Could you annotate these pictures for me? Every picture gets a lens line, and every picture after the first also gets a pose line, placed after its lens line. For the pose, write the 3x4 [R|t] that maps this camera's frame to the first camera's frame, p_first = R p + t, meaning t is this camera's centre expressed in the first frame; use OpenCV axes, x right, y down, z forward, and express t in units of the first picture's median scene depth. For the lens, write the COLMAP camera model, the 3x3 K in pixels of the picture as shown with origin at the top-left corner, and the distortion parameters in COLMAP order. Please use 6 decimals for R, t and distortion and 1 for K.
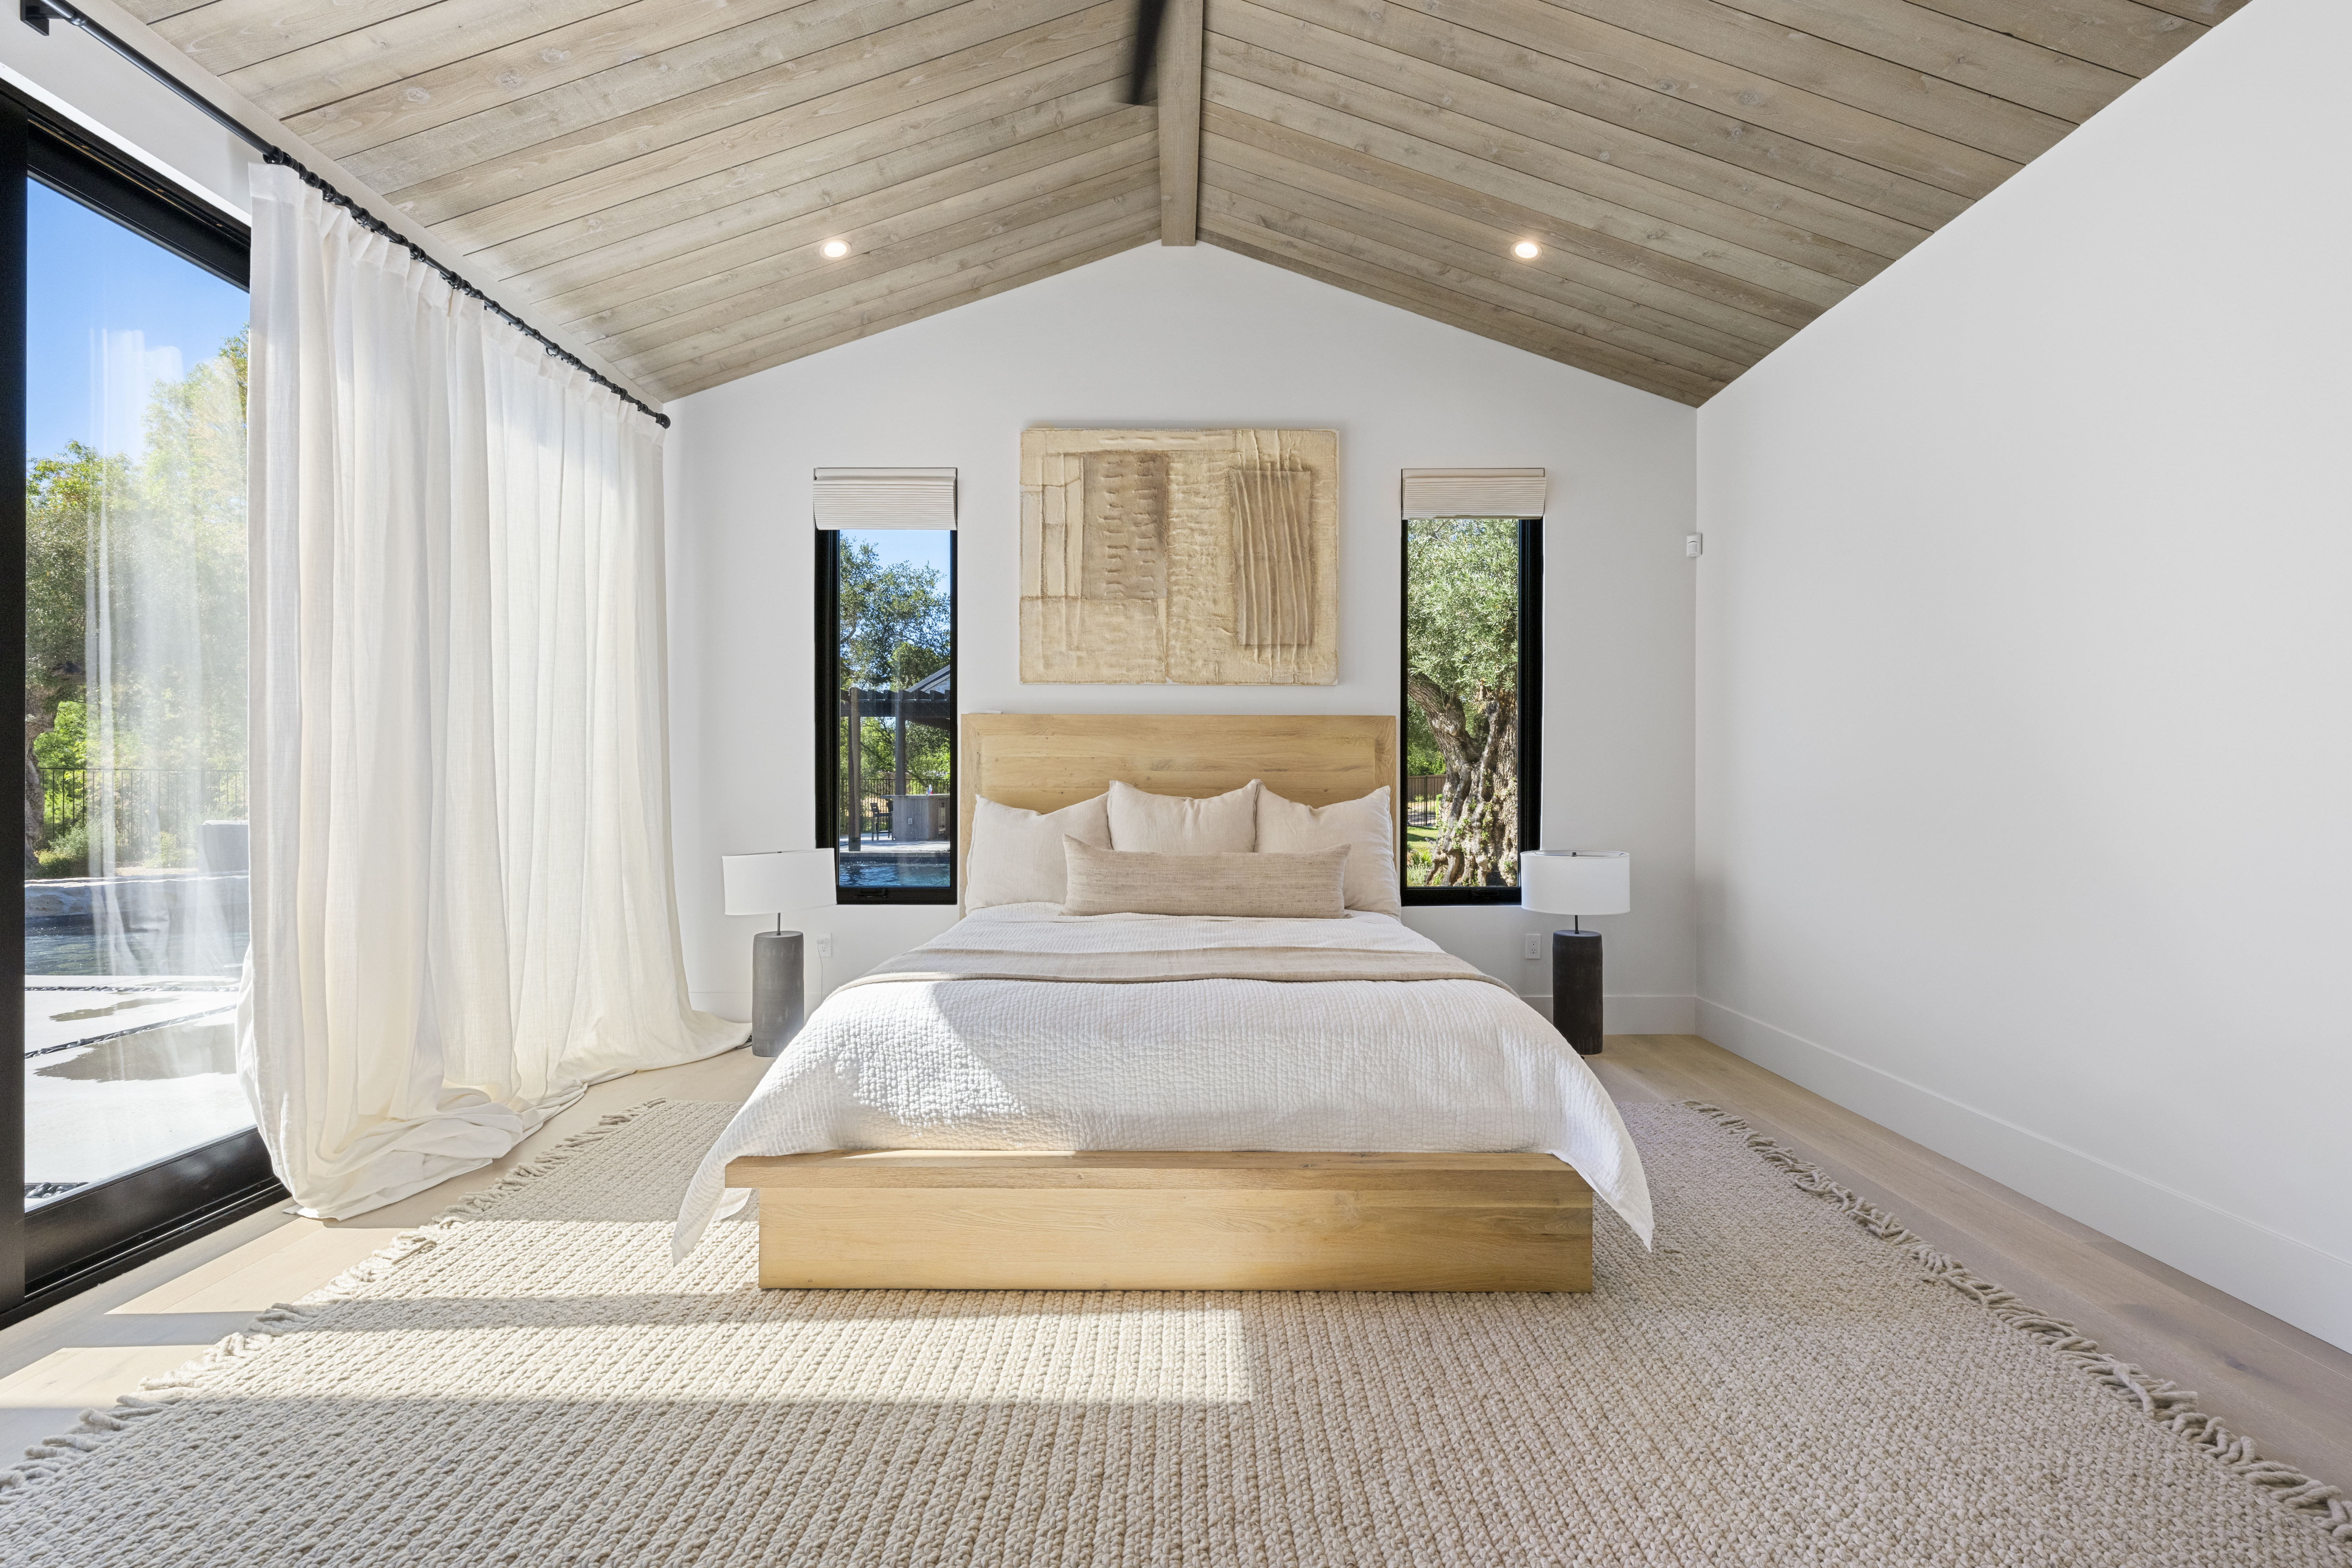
lens RADIAL K [[937.0, 0, 1180.9], [0, 937.0, 795.4], [0, 0, 1]] dist [-0.000982, 0.000194]
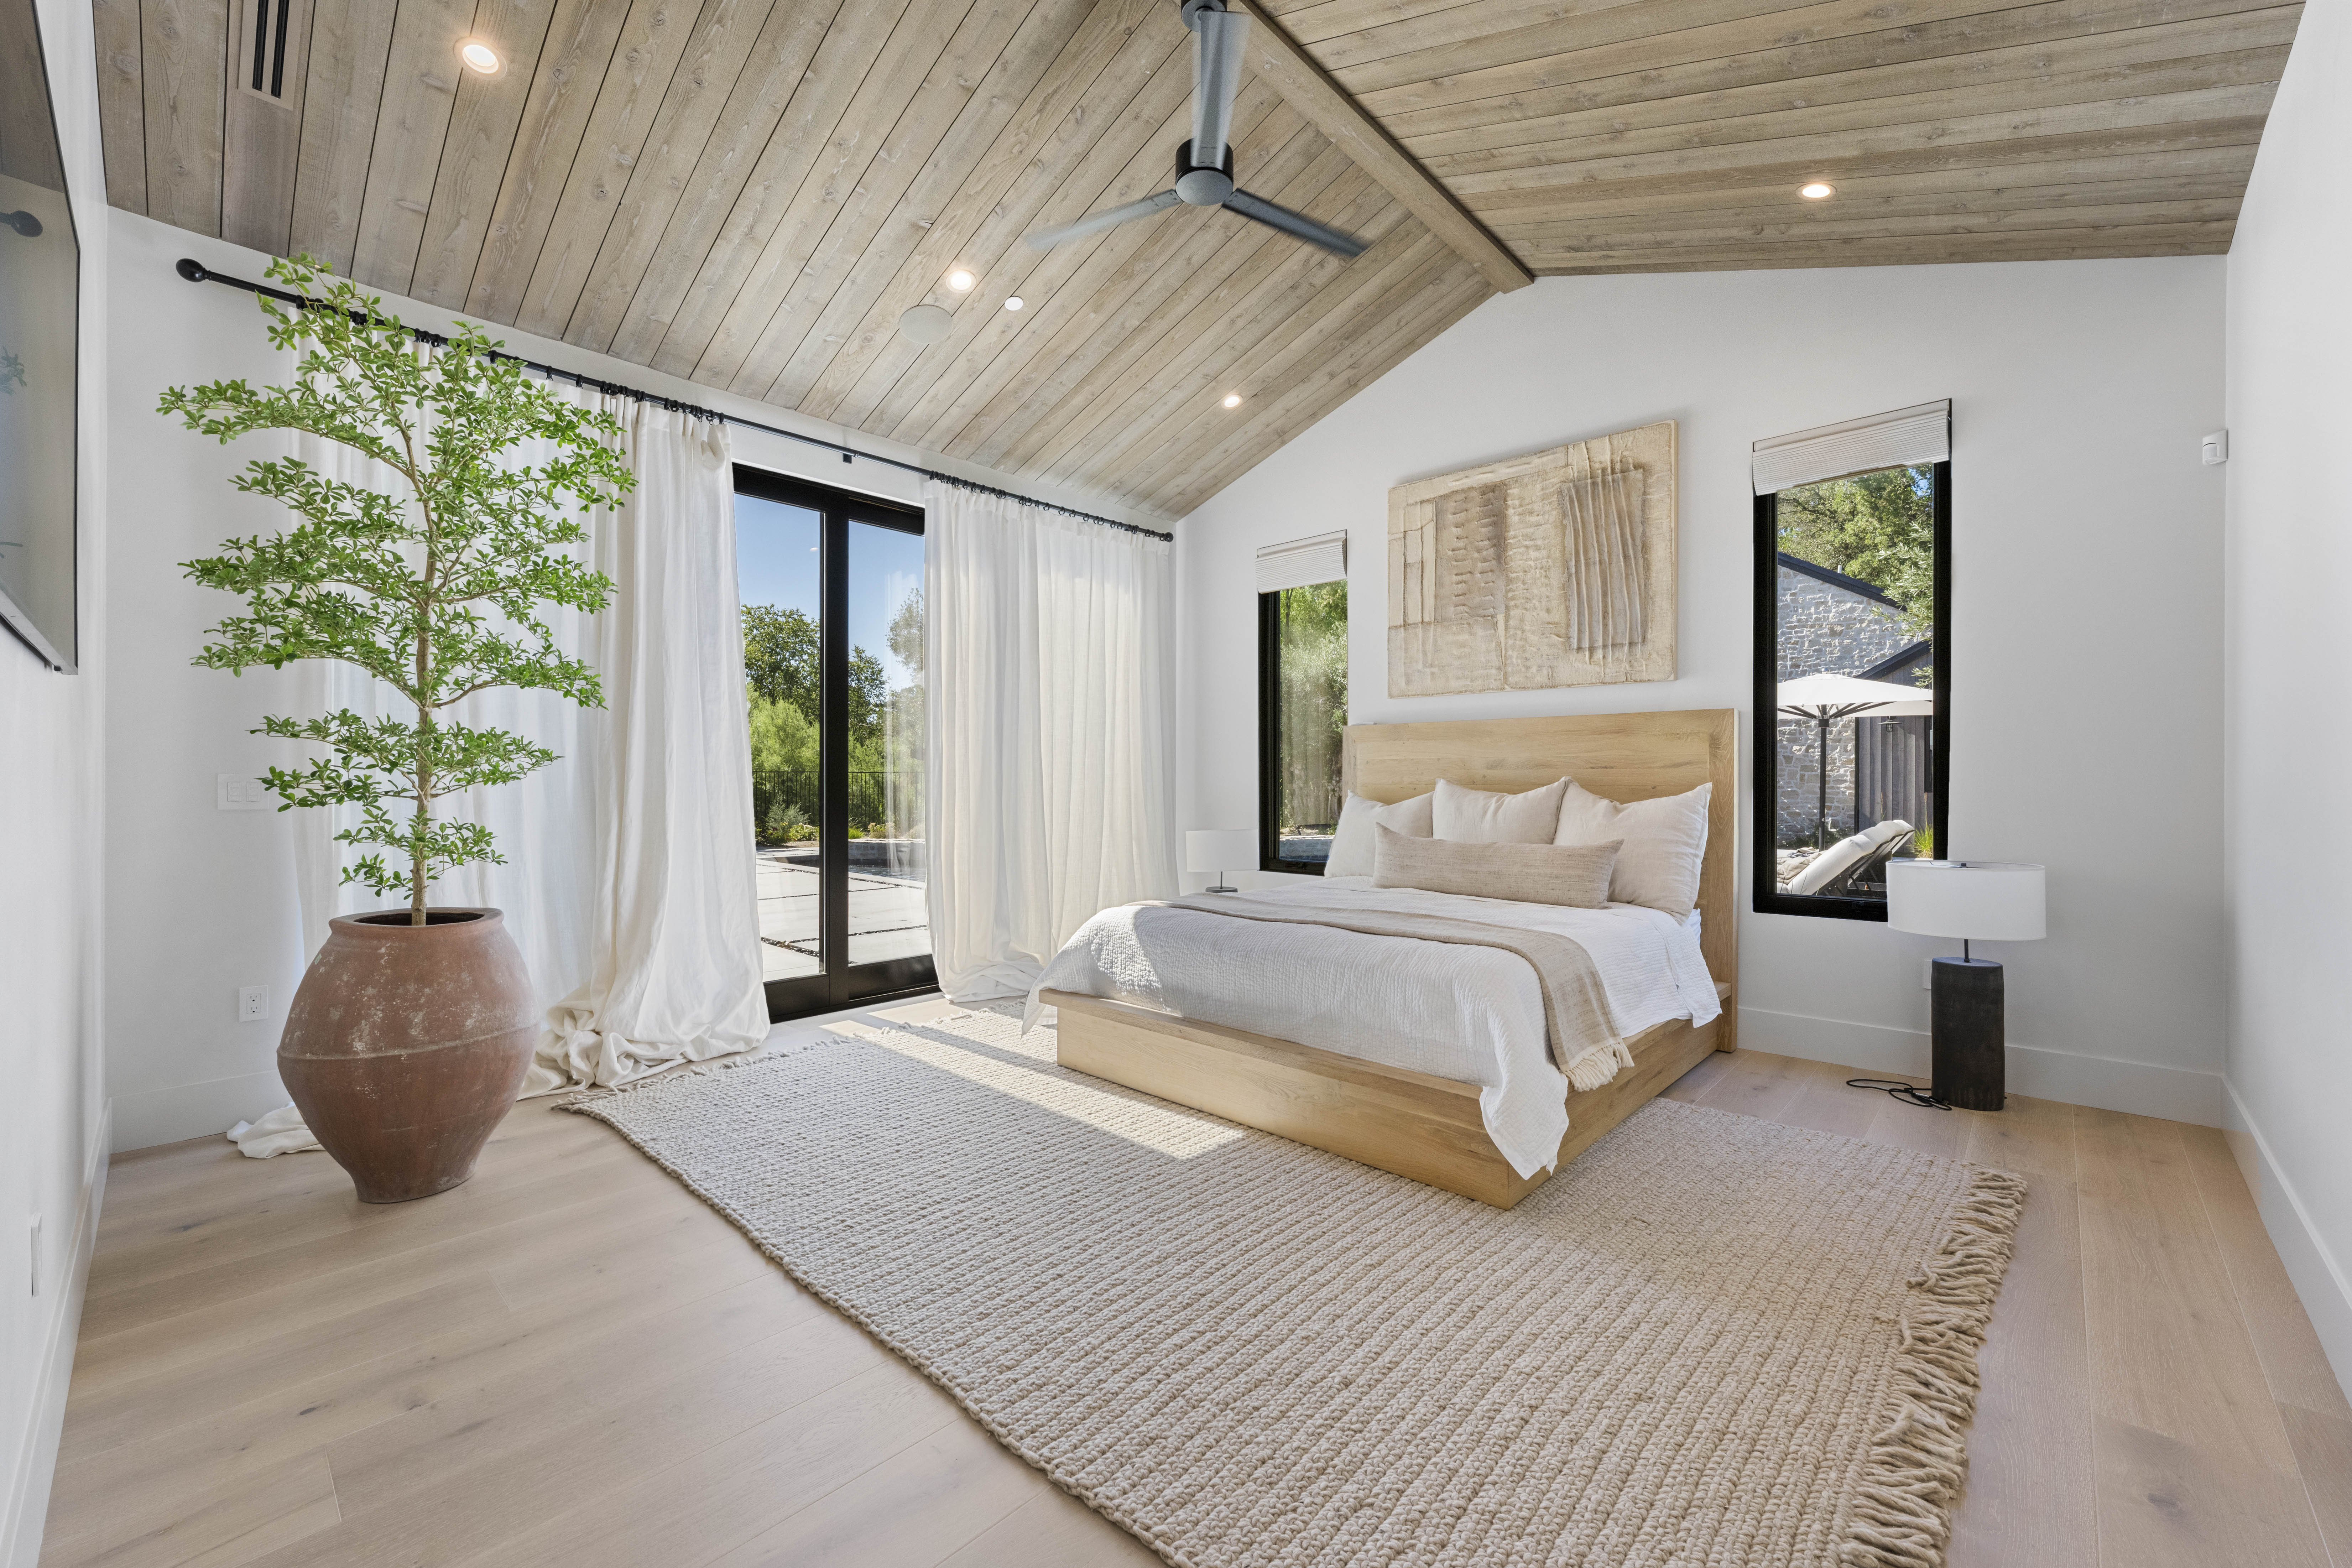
lens RADIAL K [[937.0, 0, 1170.9], [0, 937.0, 800.4], [0, 0, 1]] dist [-0.000982, 0.000194]
pose [[0.727855, 0.011781, -0.685630, 0.464543], [-0.006475, 0.999926, 0.010308, 0.001560], [0.685701, -0.003063, 0.727877, -0.075938]]
